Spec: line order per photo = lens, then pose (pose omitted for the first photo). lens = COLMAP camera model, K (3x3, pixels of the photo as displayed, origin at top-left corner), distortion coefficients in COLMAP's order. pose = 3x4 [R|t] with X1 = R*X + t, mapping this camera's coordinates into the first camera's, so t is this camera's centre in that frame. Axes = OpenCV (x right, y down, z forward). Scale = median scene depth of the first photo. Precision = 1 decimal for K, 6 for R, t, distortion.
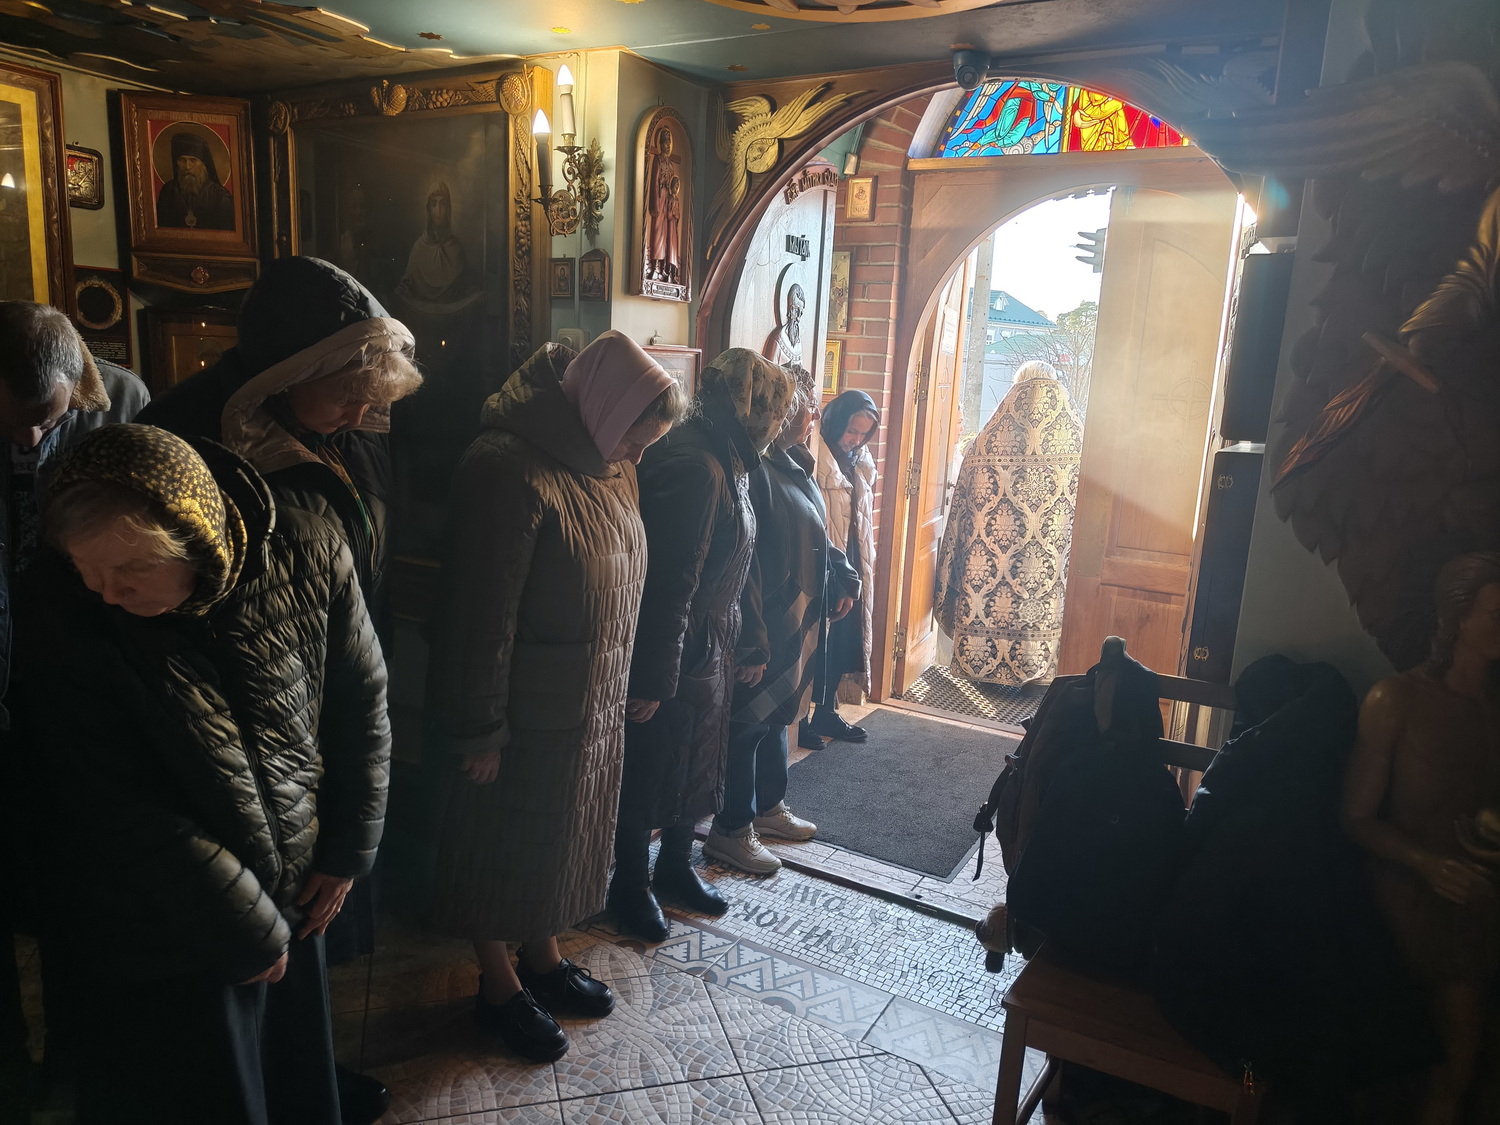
lens RADIAL K [[1042.7, 0, 734.3], [0, 1042.7, 556.9], [0, 0, 1]] dist [0.037949, -0.044943]
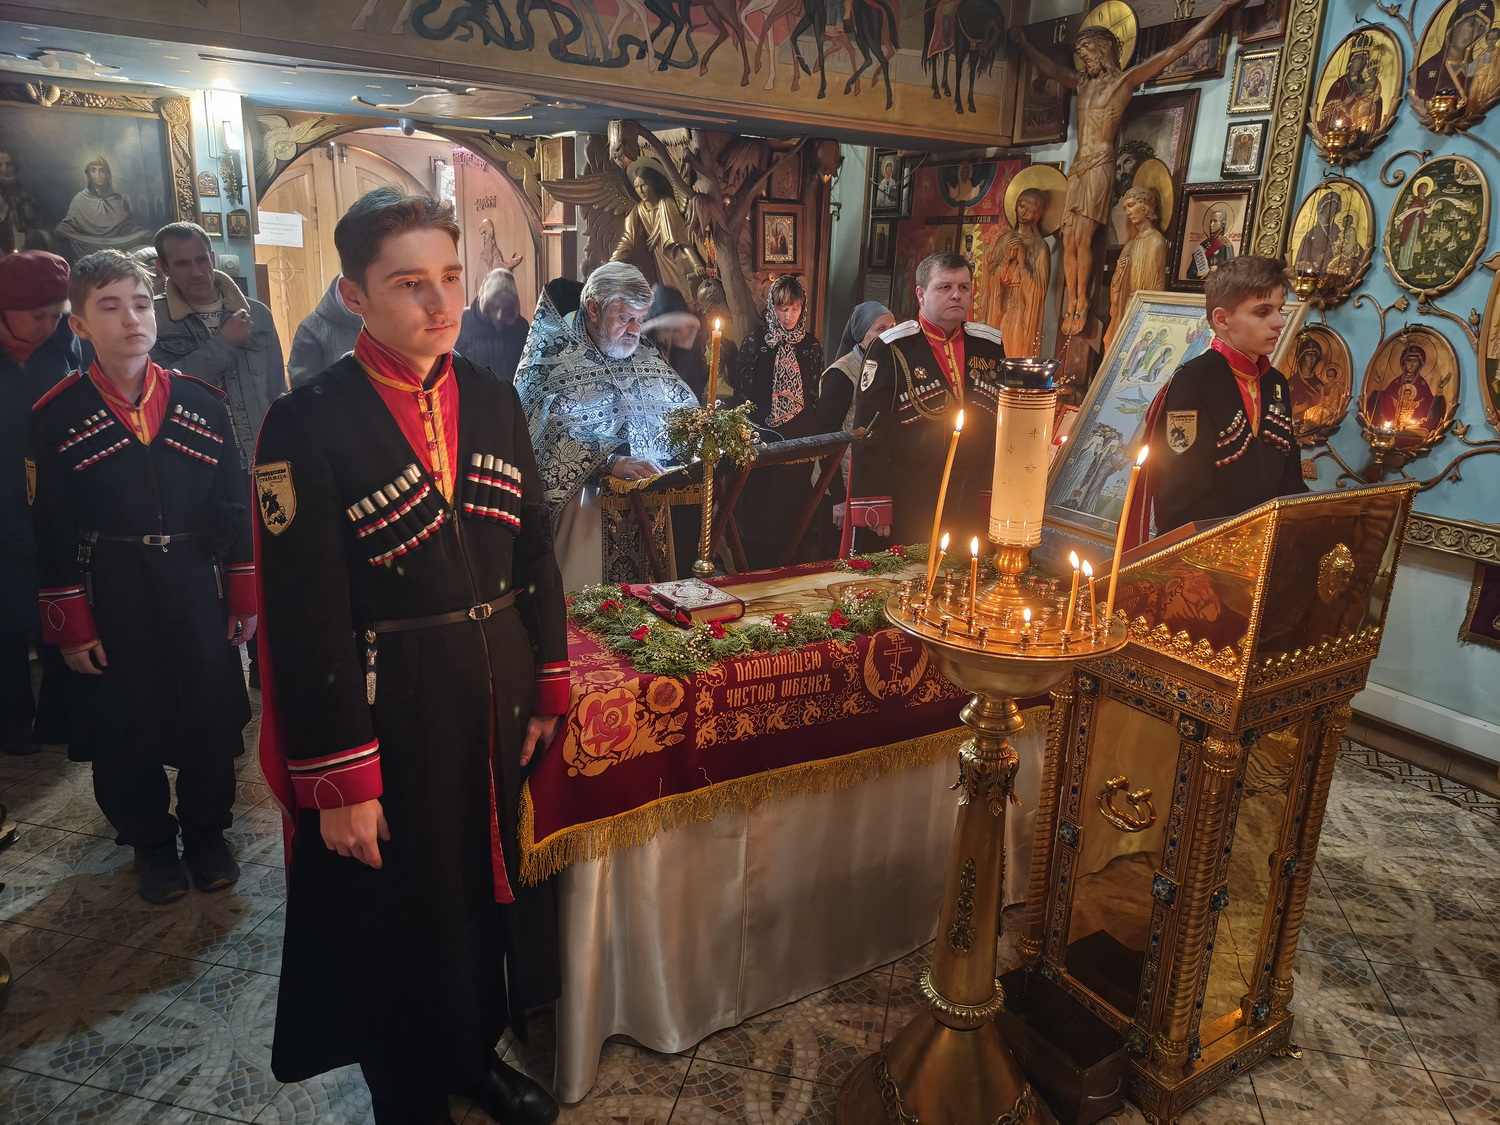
lens RADIAL K [[1042.7, 0, 745.0], [0, 1042.7, 563.5], [0, 0, 1]] dist [0.037949, -0.044943]
pose [[0.485172, -0.274017, 0.830375, -1.248039], [0.142794, 0.961711, 0.233925, -0.016387], [-0.862681, 0.005079, 0.505723, -0.558605]]
